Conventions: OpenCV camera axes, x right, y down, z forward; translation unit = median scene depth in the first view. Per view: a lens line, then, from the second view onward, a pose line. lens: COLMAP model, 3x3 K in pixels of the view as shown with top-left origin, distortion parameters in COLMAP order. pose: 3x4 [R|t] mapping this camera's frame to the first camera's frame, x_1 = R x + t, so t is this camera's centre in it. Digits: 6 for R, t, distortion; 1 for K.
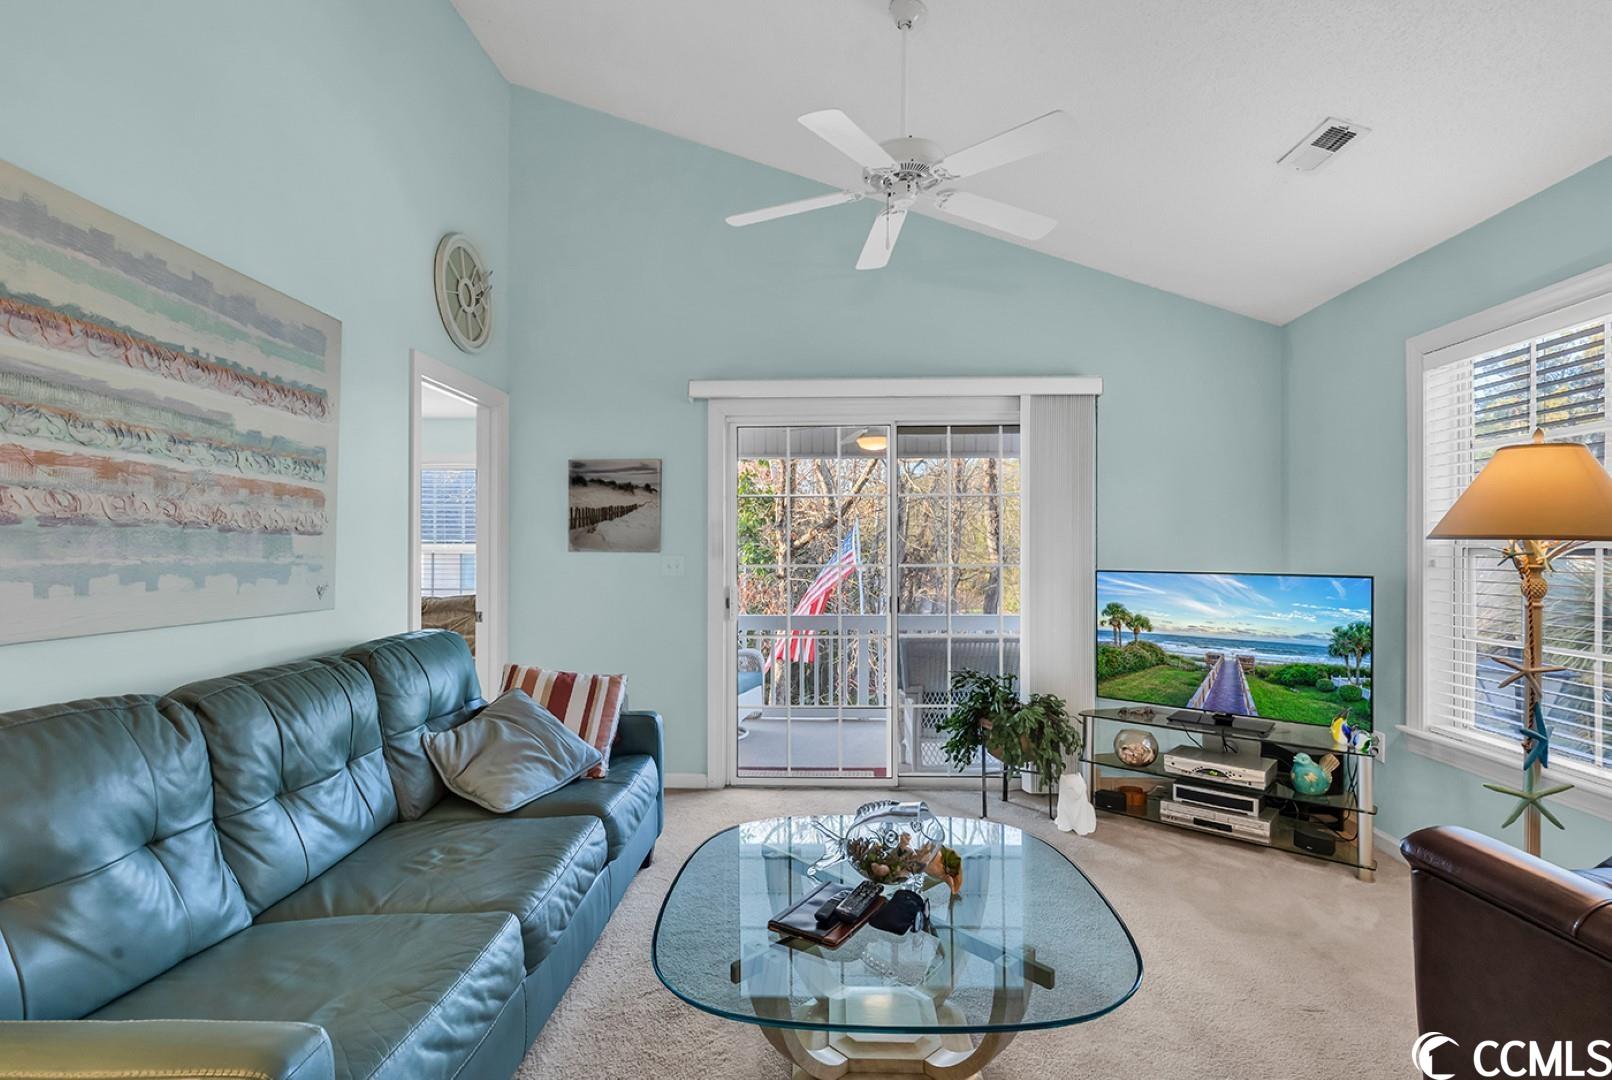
lens RADIAL K [[755.1, 0, 813.2], [0, 755.1, 548.2], [0, 0, 1]] dist [0.002899, 0.000163]
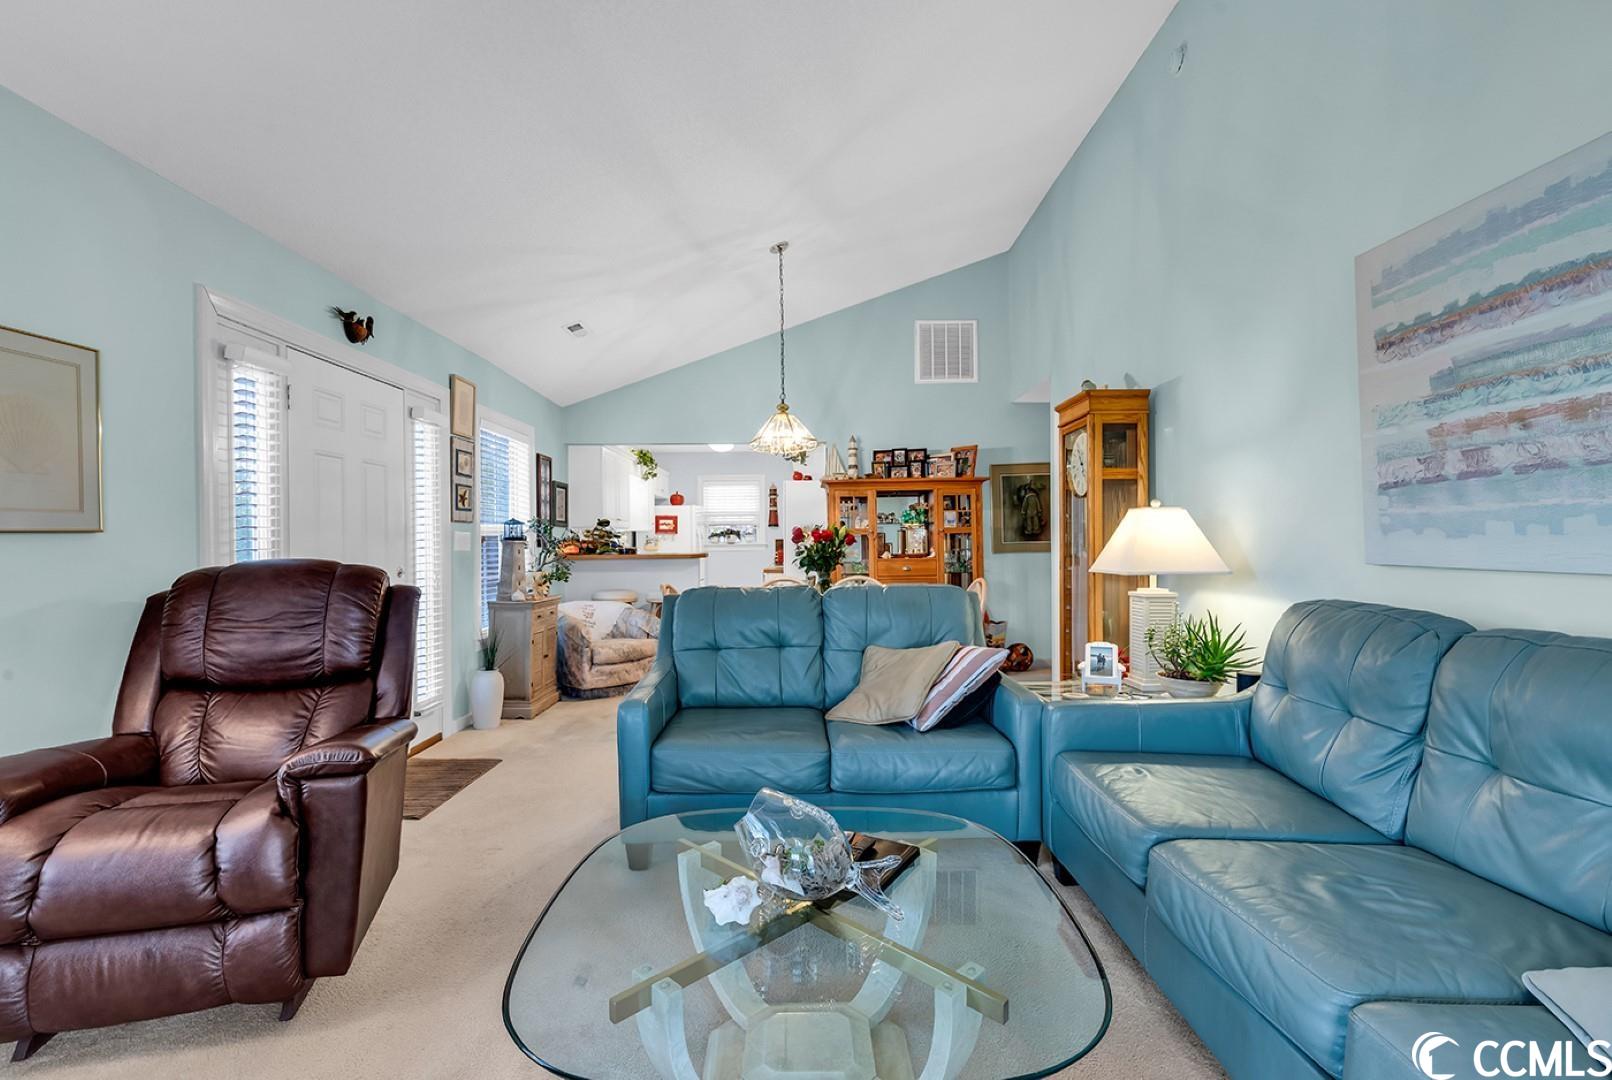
lens RADIAL K [[723.2, 0, 803.3], [0, 723.2, 544.3], [0, 0, 1]] dist [0.009750, -0.000305]
pose [[-0.999554, 0.017577, -0.024155, 0.090598], [0.017528, 0.999844, 0.002225, 0.041371], [0.024191, 0.001801, -0.999706, 1.487972]]
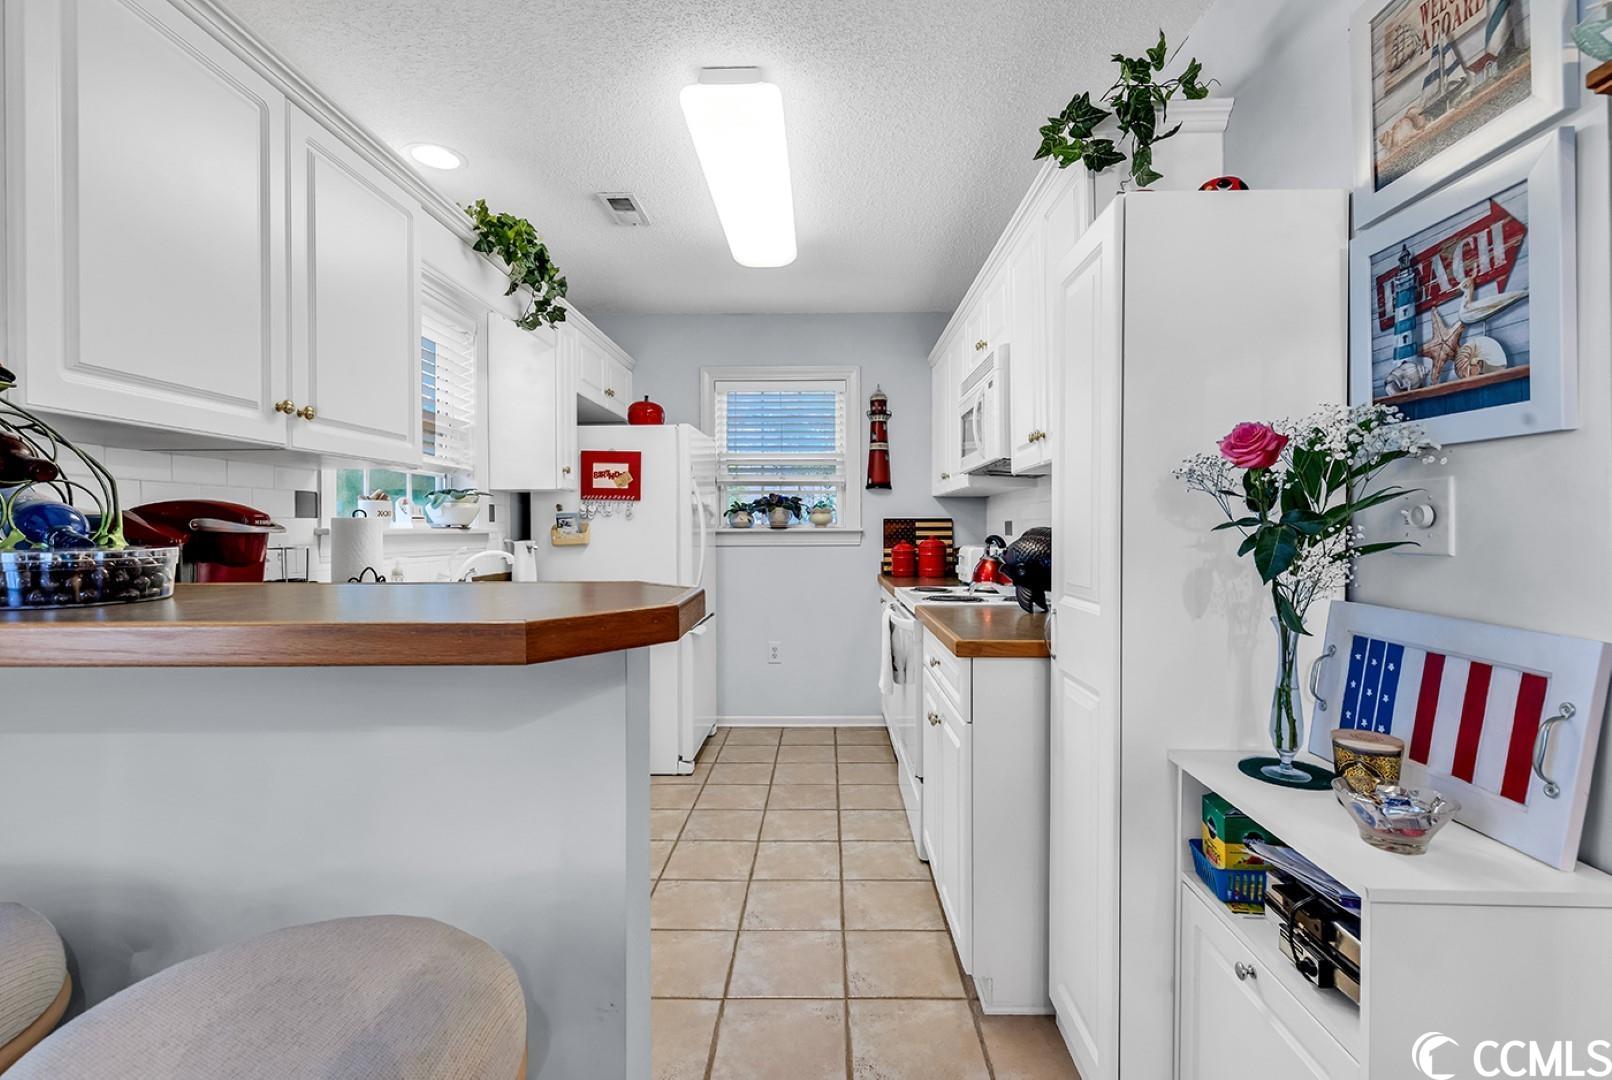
lens RADIAL K [[729.6, 0, 806.9], [0, 729.6, 523.2], [0, 0, 1]] dist [0.001113, -0.000304]
pose [[-0.999942, 0.010552, 0.002166, 0.355176], [0.010540, 0.999929, -0.005602, 0.037724], [-0.002225, -0.005578, -0.999982, -1.125588]]
